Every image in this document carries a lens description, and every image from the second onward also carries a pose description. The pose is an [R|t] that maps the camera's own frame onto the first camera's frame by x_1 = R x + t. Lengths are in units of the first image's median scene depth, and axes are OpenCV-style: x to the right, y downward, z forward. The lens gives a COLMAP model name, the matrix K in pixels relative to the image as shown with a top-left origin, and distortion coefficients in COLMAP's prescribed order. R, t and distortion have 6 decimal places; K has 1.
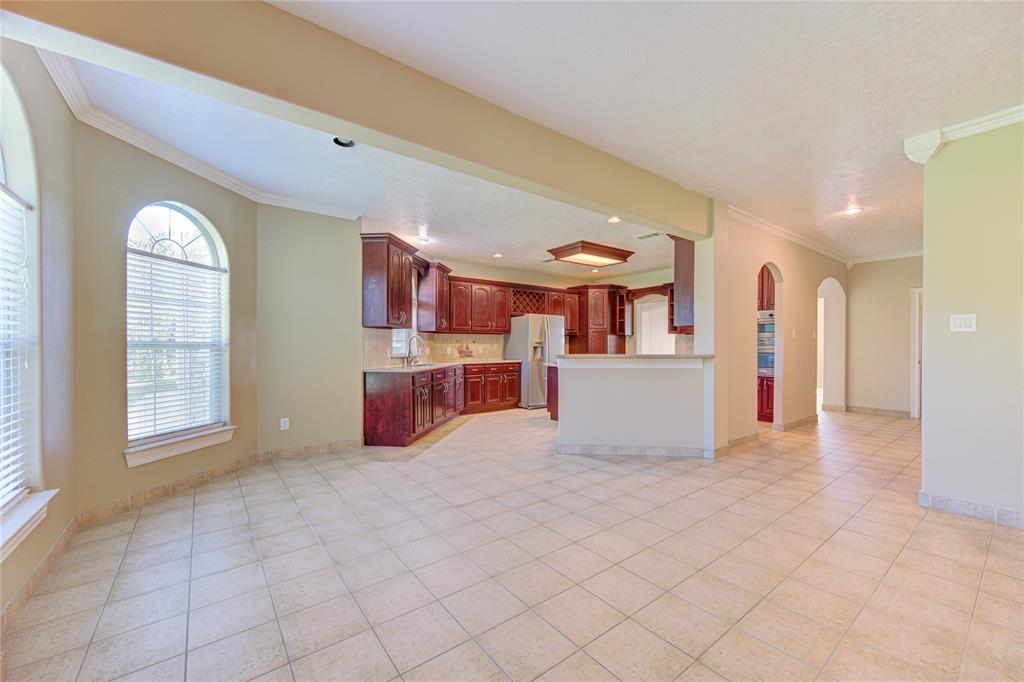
lens RADIAL K [[400.9, 0, 514.9], [0, 400.9, 345.2], [0, 0, 1]] dist [0.000731, -0.000413]
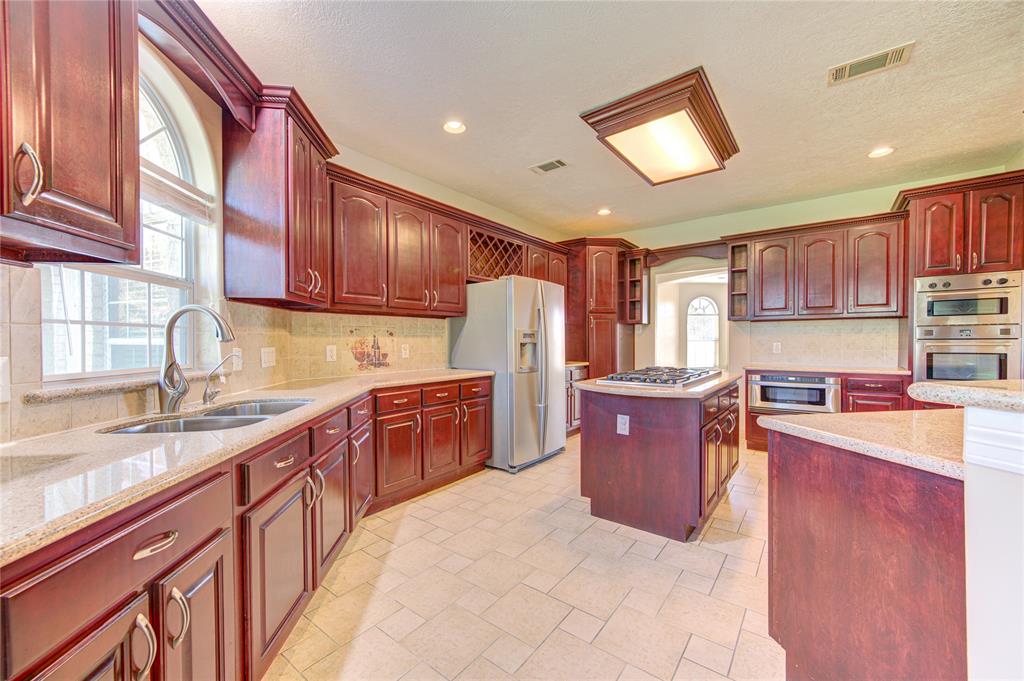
lens RADIAL K [[398.4, 0, 514.7], [0, 398.4, 343.9], [0, 0, 1]] dist [-0.000123, 0.000294]
pose [[0.967458, -0.006590, 0.252944, -0.081092], [0.004580, 0.999953, 0.008536, 0.000476], [-0.252989, -0.007100, 0.967443, 0.528080]]
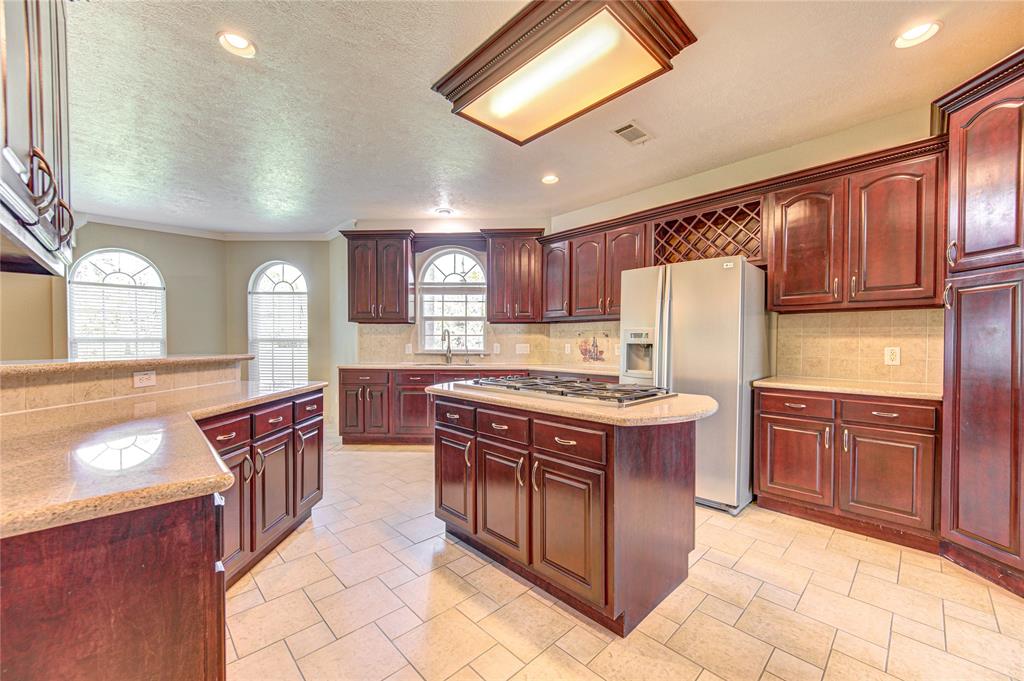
lens RADIAL K [[398.4, 0, 515.1], [0, 398.4, 347.4], [0, 0, 1]] dist [-0.000123, 0.000294]
pose [[0.109389, 0.015273, -0.993882, 0.463657], [-0.002307, 0.999883, 0.015111, 0.001065], [0.993996, 0.000640, 0.109411, 0.816947]]
